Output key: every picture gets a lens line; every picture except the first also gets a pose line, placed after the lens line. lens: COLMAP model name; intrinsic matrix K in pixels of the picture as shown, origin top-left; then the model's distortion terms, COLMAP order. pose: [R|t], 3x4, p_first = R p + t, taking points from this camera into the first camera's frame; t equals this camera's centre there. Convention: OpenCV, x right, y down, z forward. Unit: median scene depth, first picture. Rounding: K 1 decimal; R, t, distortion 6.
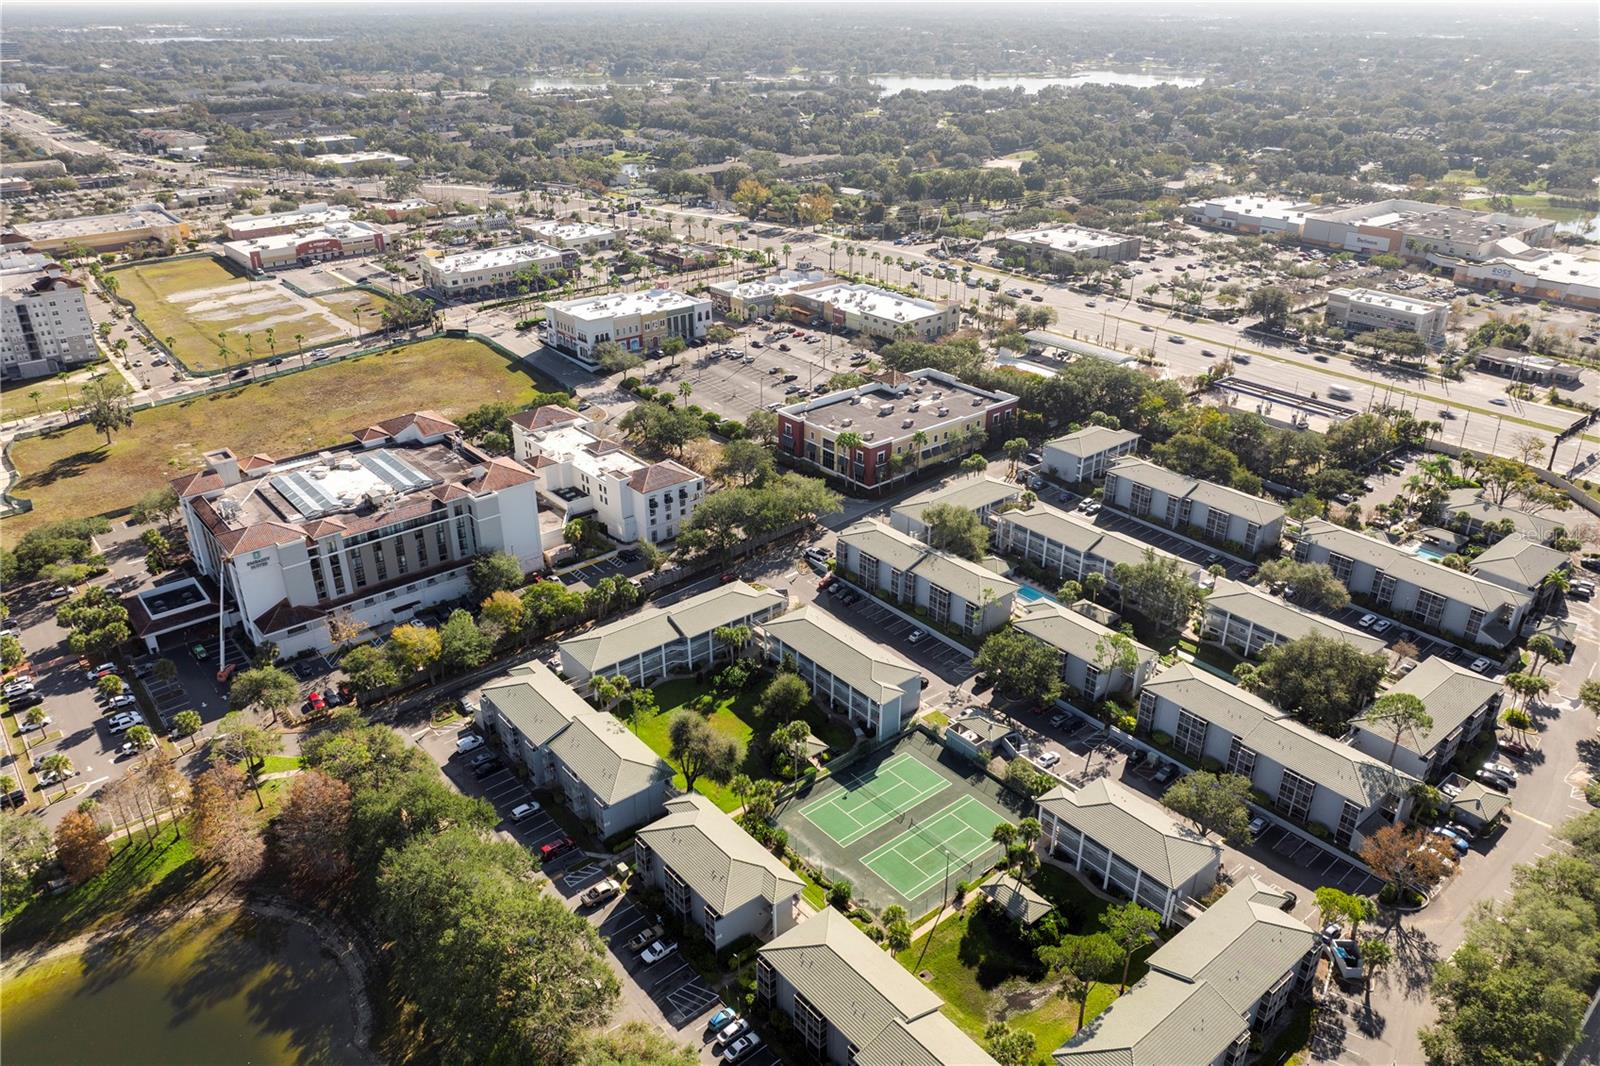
lens RADIAL K [[1127.0, 0, 800.0], [0, 1127.0, 533.0], [0, 0, 1]] dist [-0.032978, -0.007593]
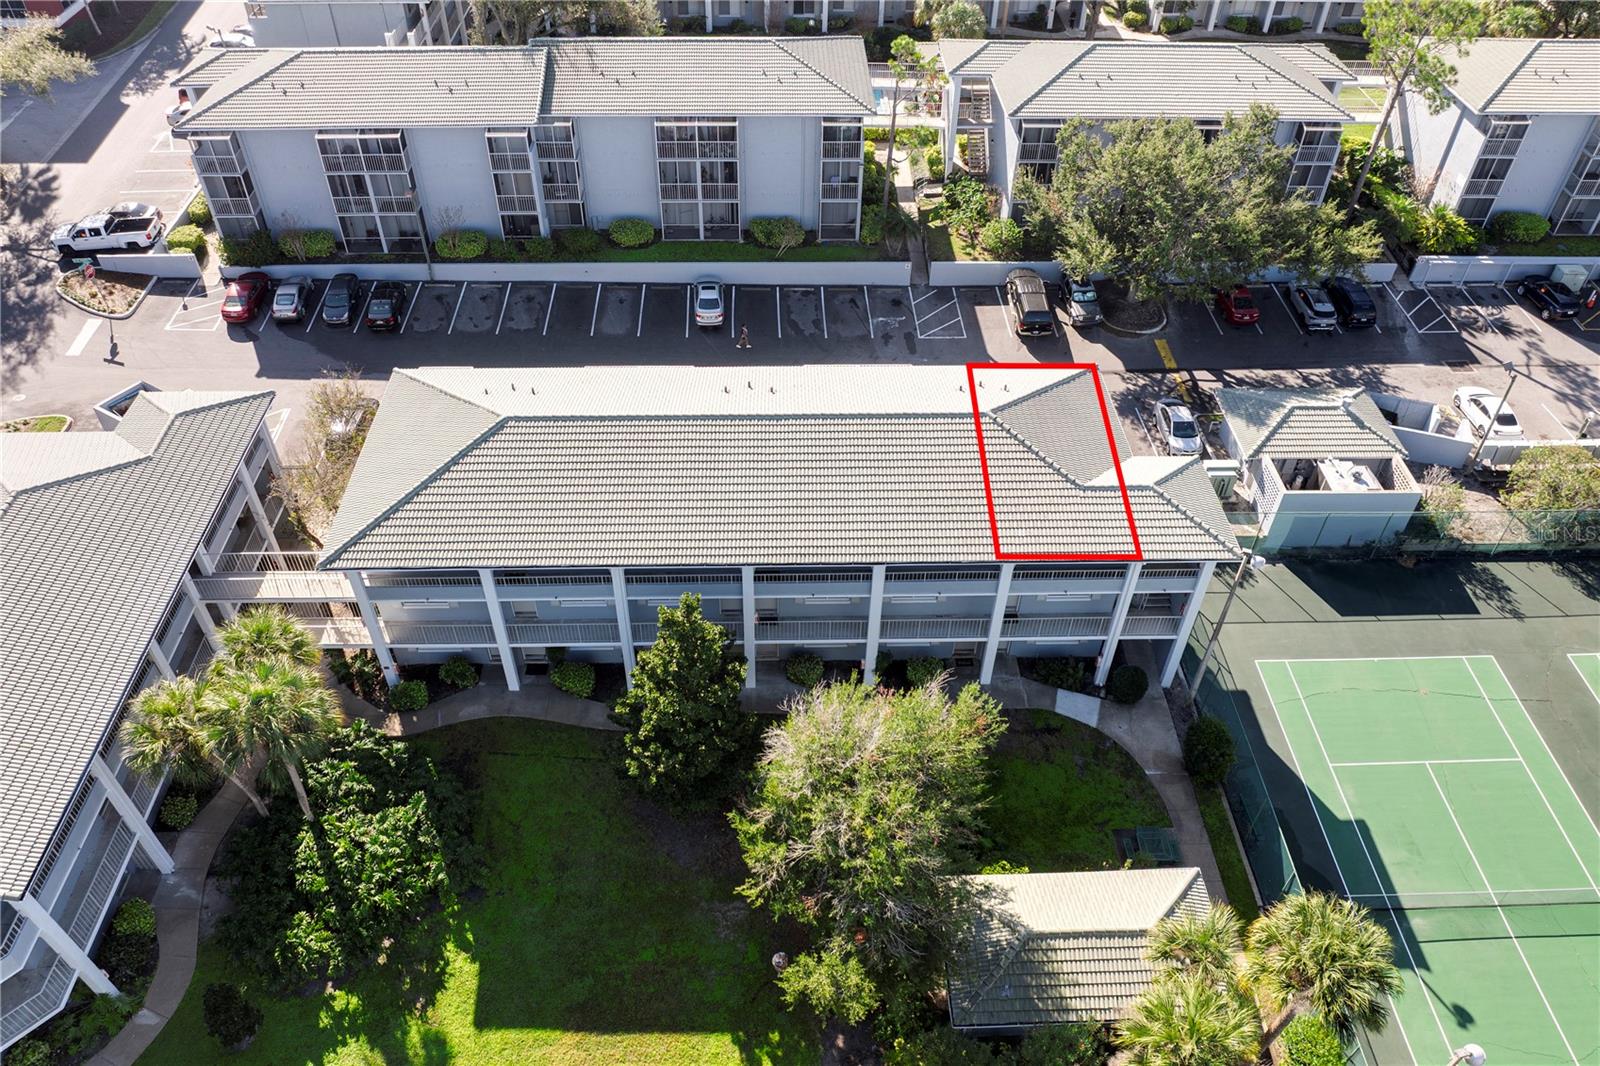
lens RADIAL K [[1127.0, 0, 800.0], [0, 1127.0, 533.0], [0, 0, 1]] dist [-0.032978, -0.007593]
pose [[0.610589, -0.537815, 0.581322, -0.079250], [0.332221, 0.840277, 0.428442, 0.020189], [-0.718895, -0.068475, 0.691738, 0.693419]]
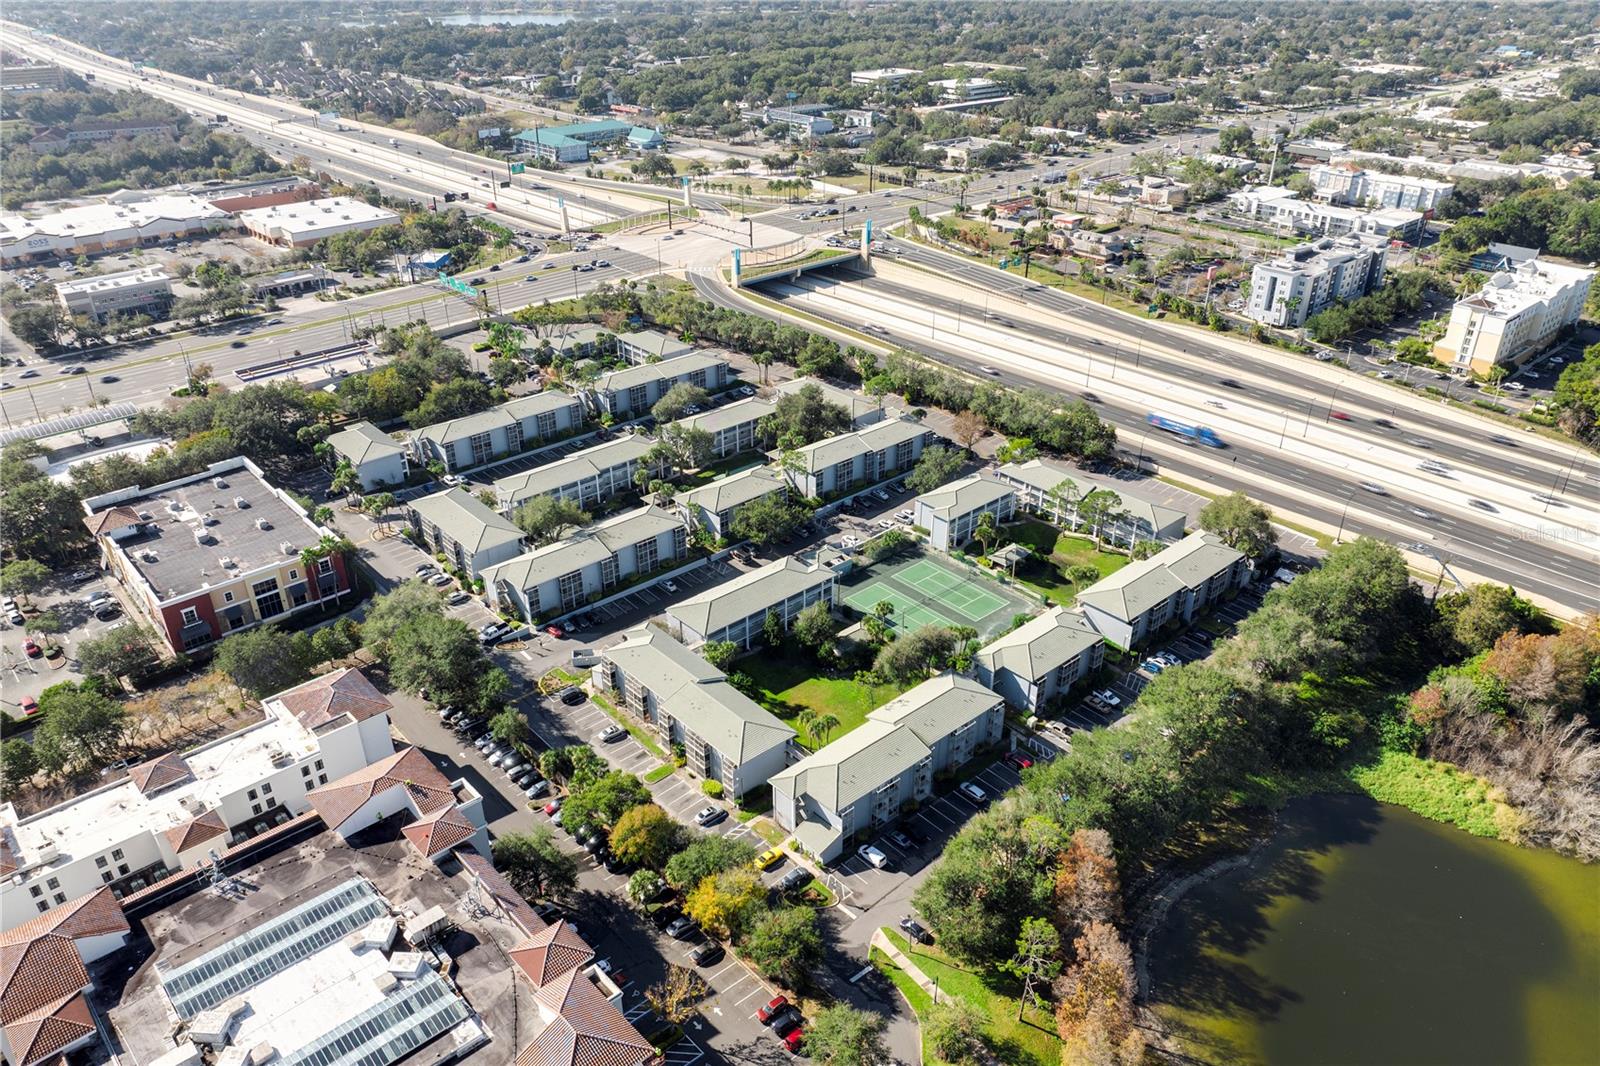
lens RADIAL K [[1122.8, 0, 797.2], [0, 1122.8, 579.1], [0, 0, 1]] dist [-0.038955, -0.000792]
pose [[-0.044278, -0.502074, 0.863690, -0.723123], [0.436739, 0.767820, 0.468734, -0.317116], [-0.898498, 0.397962, 0.185278, 0.625043]]
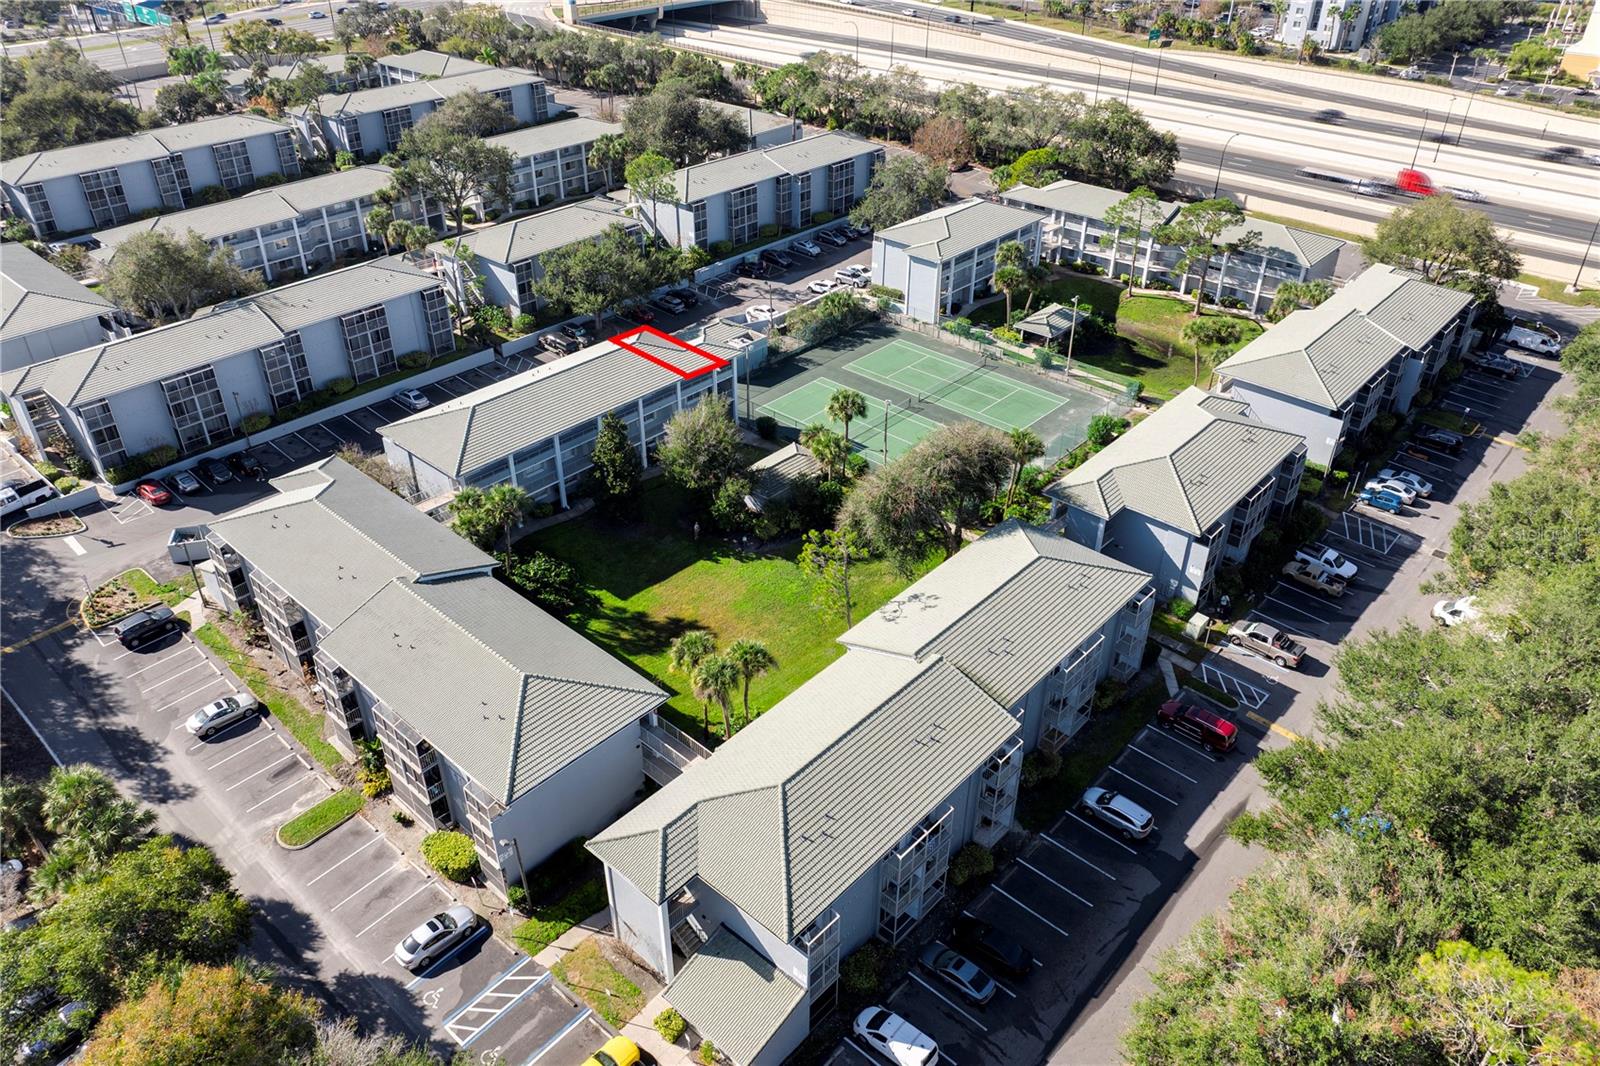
lens RADIAL K [[1127.0, 0, 800.0], [0, 1127.0, 533.0], [0, 0, 1]] dist [-0.032978, -0.007593]
pose [[-0.152010, -0.539327, 0.828263, -0.362341], [0.427323, 0.719770, 0.547107, -0.069451], [-0.891228, 0.437102, 0.121054, 0.717935]]
